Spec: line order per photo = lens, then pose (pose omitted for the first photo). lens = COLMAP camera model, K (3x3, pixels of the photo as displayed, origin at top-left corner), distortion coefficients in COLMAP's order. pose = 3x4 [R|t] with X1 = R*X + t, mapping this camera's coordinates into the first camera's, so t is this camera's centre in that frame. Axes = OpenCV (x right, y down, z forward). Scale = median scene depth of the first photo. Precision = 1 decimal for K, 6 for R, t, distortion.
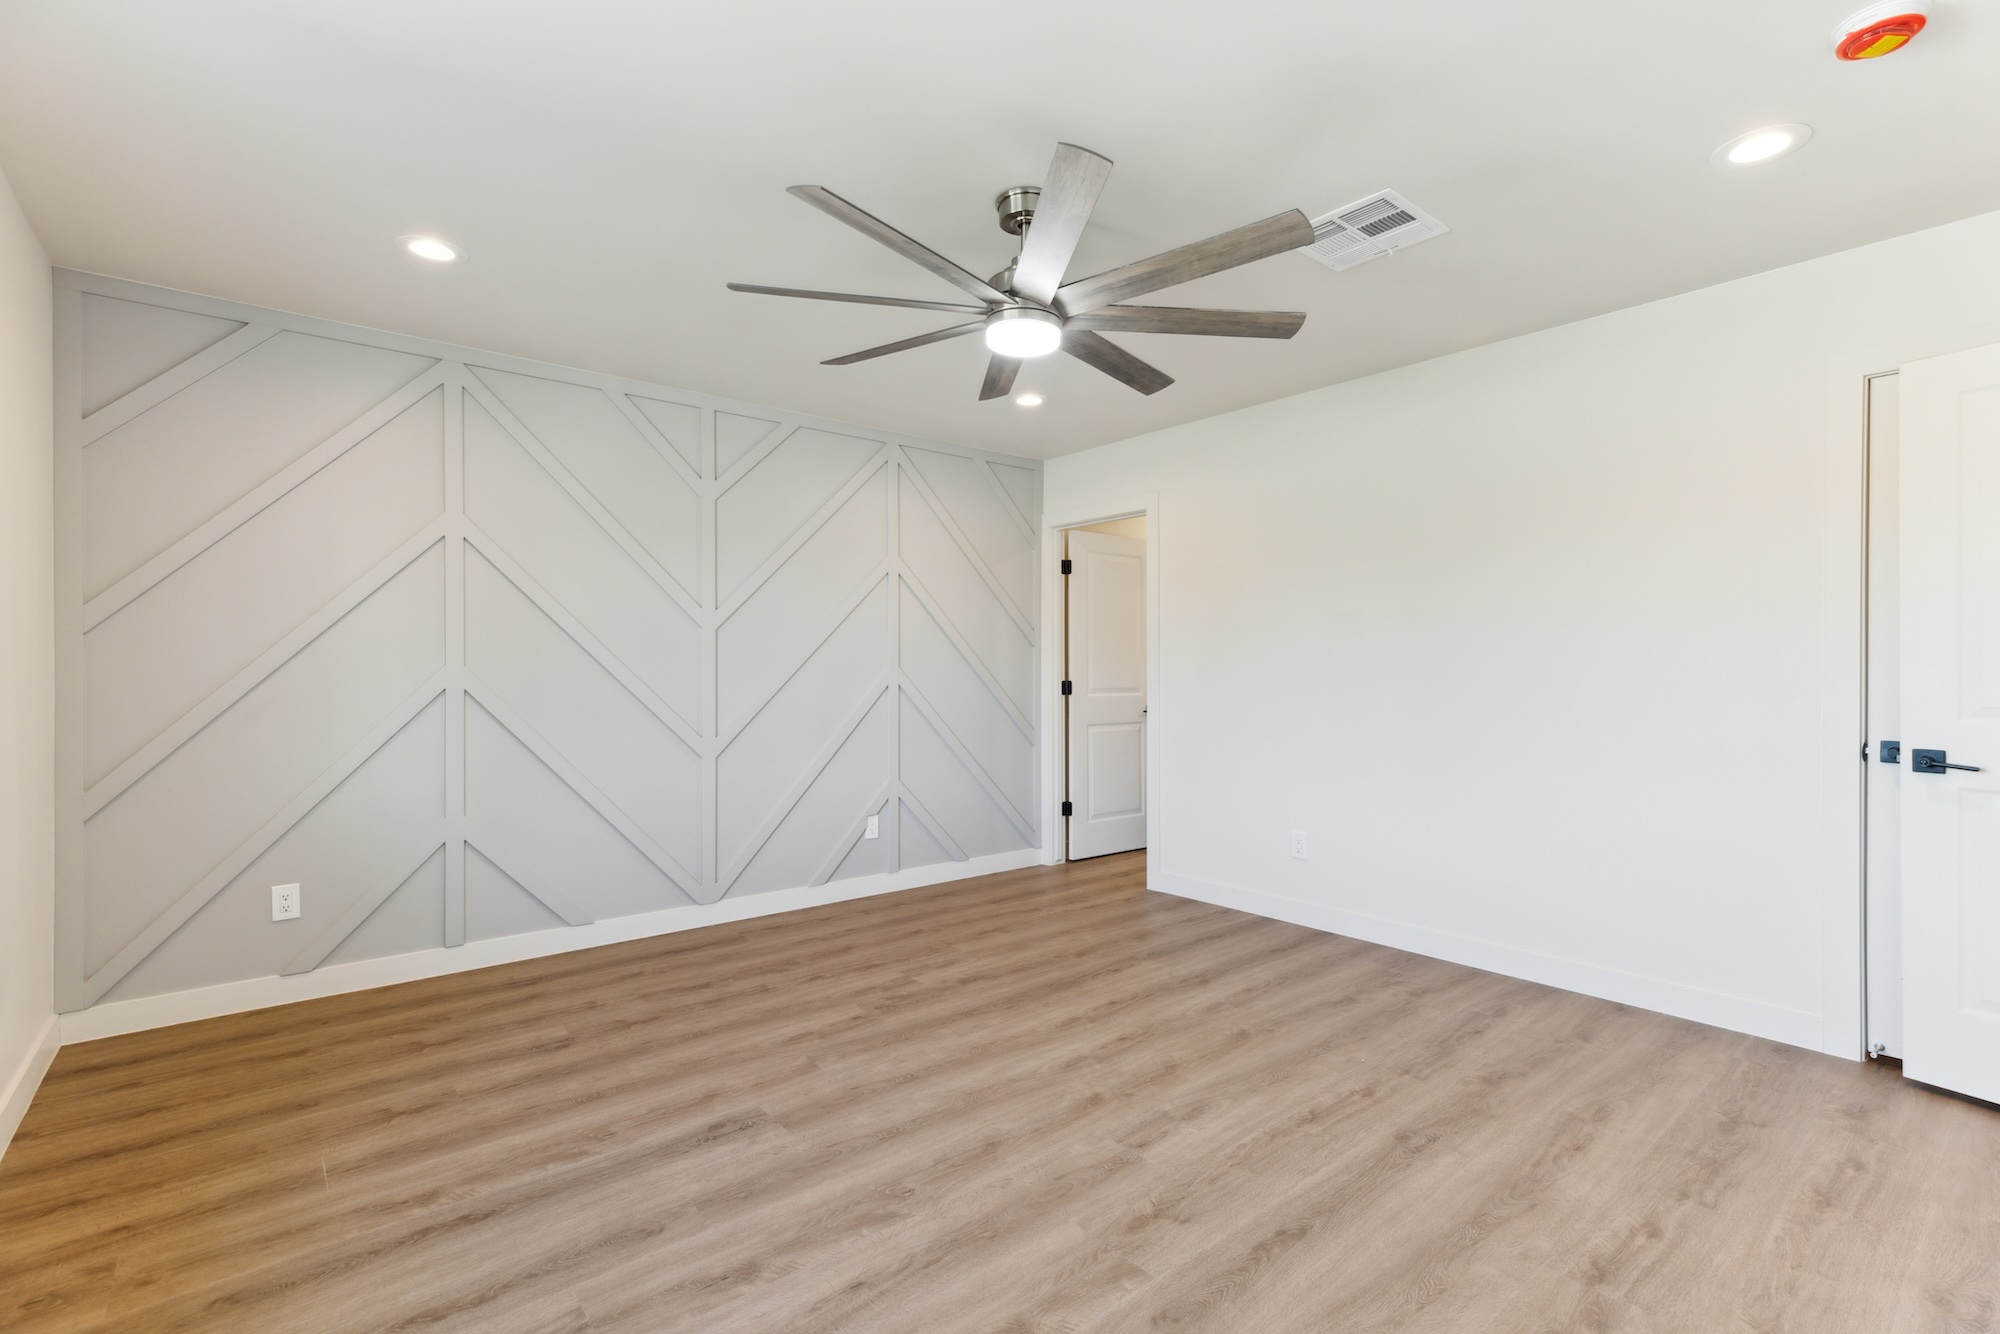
lens RADIAL K [[912.7, 0, 1003.7], [0, 912.7, 665.2], [0, 0, 1]] dist [0.000915, 0.001101]
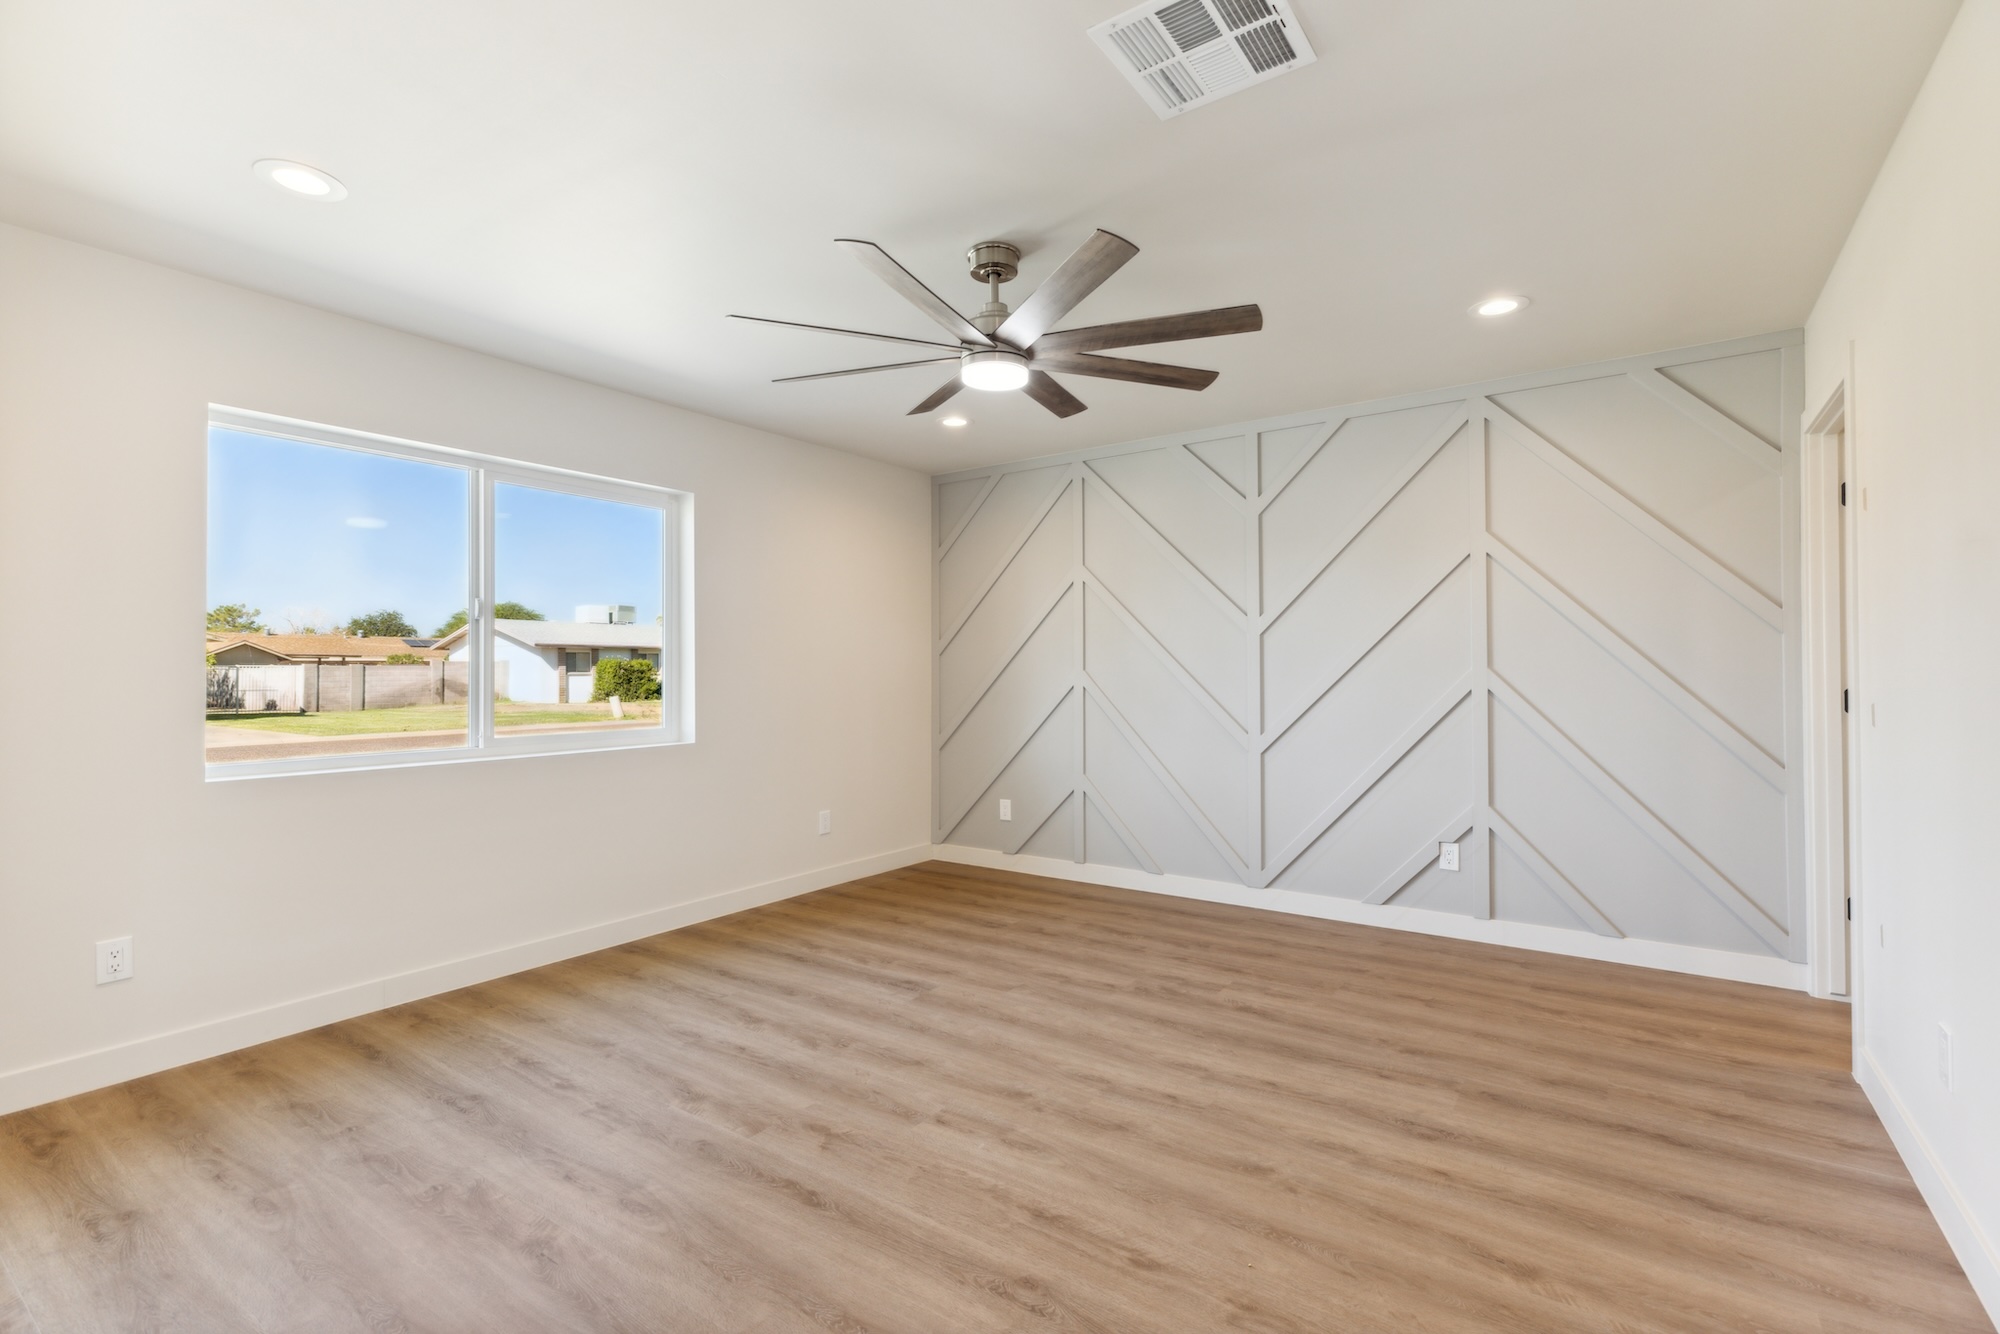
lens RADIAL K [[912.7, 0, 1003.0], [0, 912.7, 669.9], [0, 0, 1]] dist [0.000915, 0.001101]
pose [[0.259402, -0.000788, -0.965769, 0.886147], [0.006931, 0.999975, 0.001045, -0.000807], [0.965745, -0.006964, 0.259401, 0.590238]]
